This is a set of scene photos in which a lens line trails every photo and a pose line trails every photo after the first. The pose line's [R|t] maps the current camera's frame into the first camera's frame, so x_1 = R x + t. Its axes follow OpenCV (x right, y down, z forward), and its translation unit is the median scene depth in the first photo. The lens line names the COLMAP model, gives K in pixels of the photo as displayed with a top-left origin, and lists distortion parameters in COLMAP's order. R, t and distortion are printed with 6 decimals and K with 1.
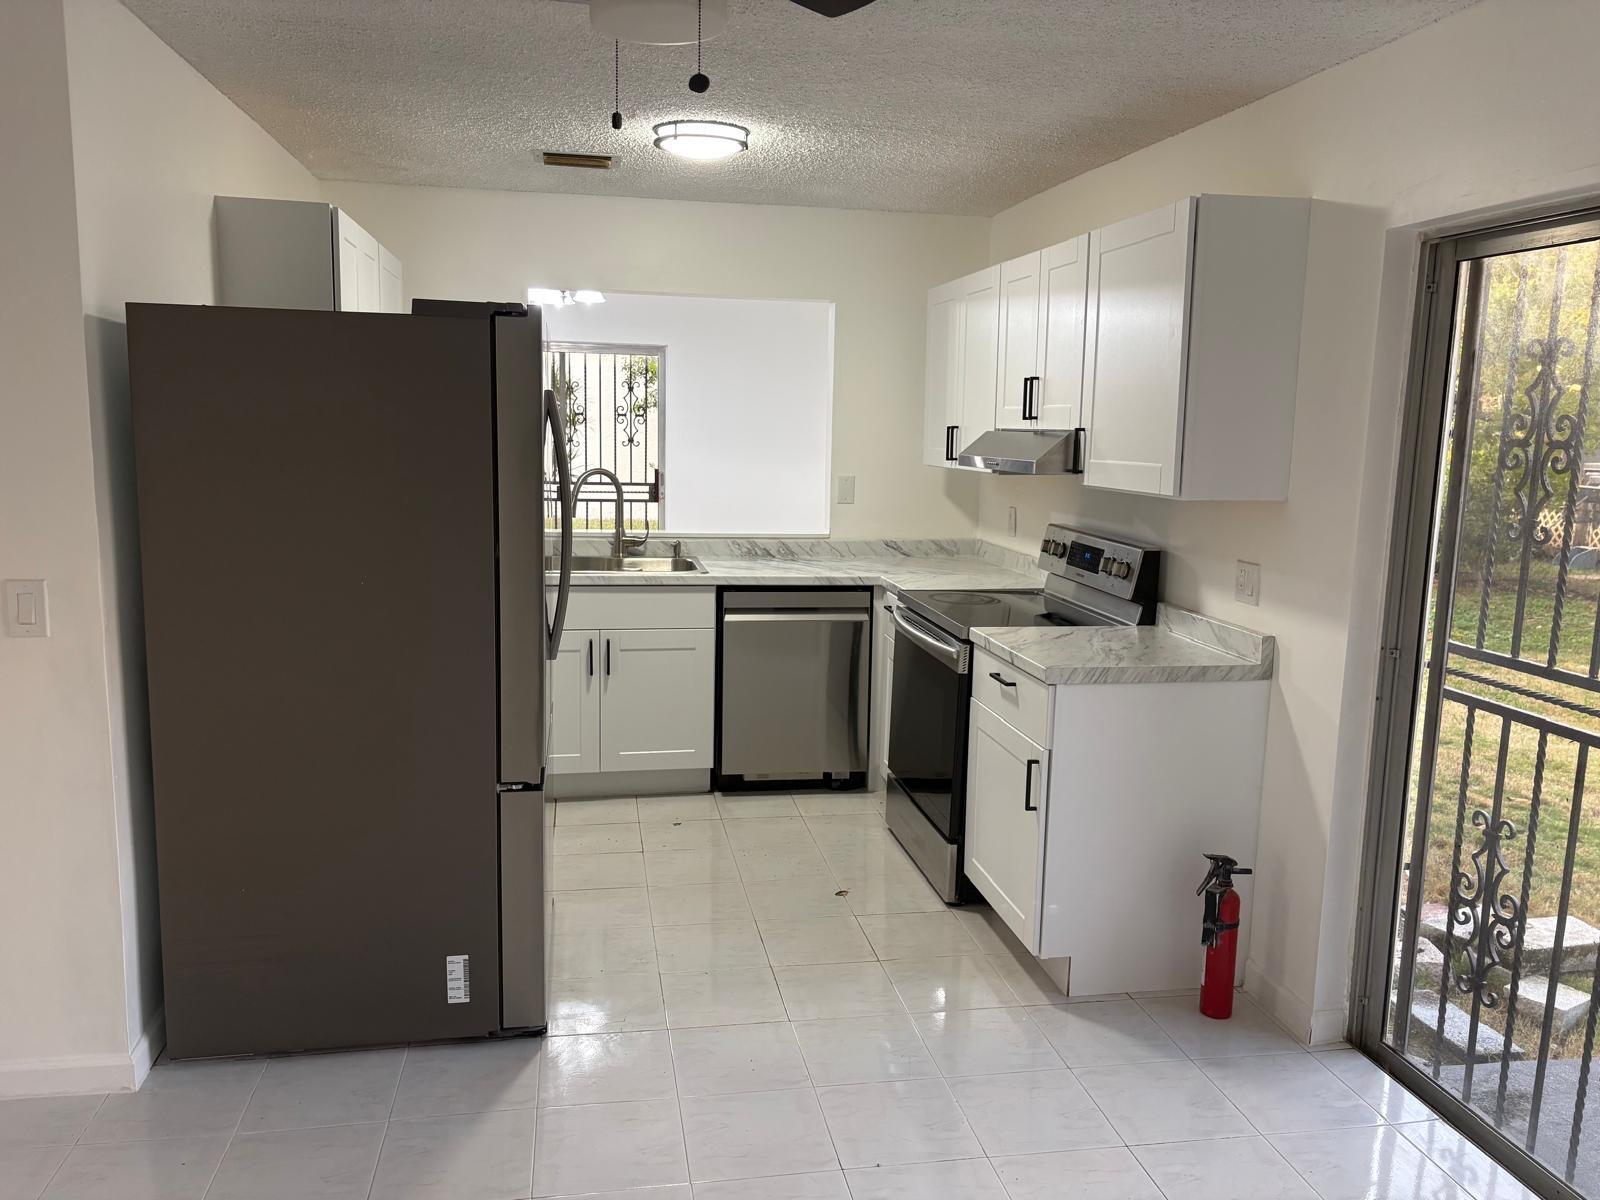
lens RADIAL K [[1200.4, 0, 800.0], [0, 1200.4, 599.0], [0, 0, 1]] dist [0.044227, -0.045567]
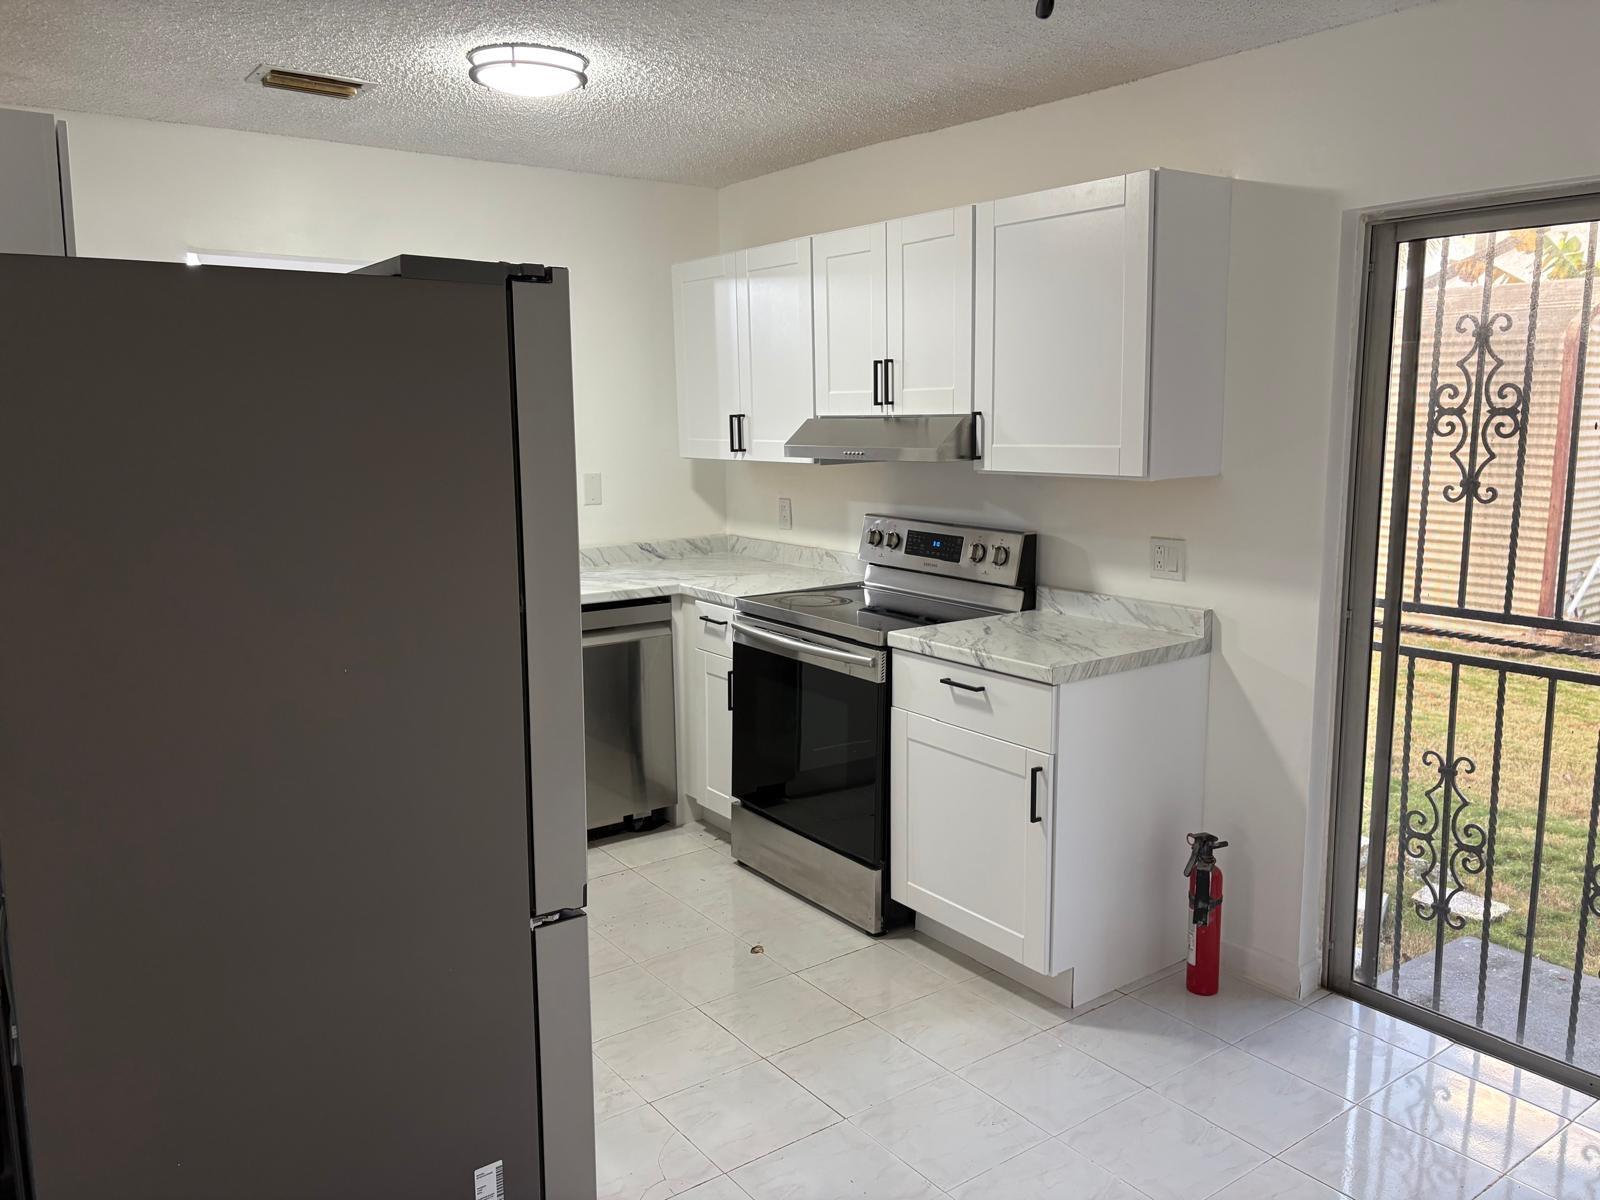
lens RADIAL K [[1202.0, 0, 800.0], [0, 1202.0, 584.9], [0, 0, 1]] dist [0.057192, -0.057762]
pose [[0.898429, -0.093752, 0.428993, -0.348883], [0.093772, 0.995369, 0.021143, -0.043006], [-0.428989, 0.021232, 0.903060, 0.224953]]
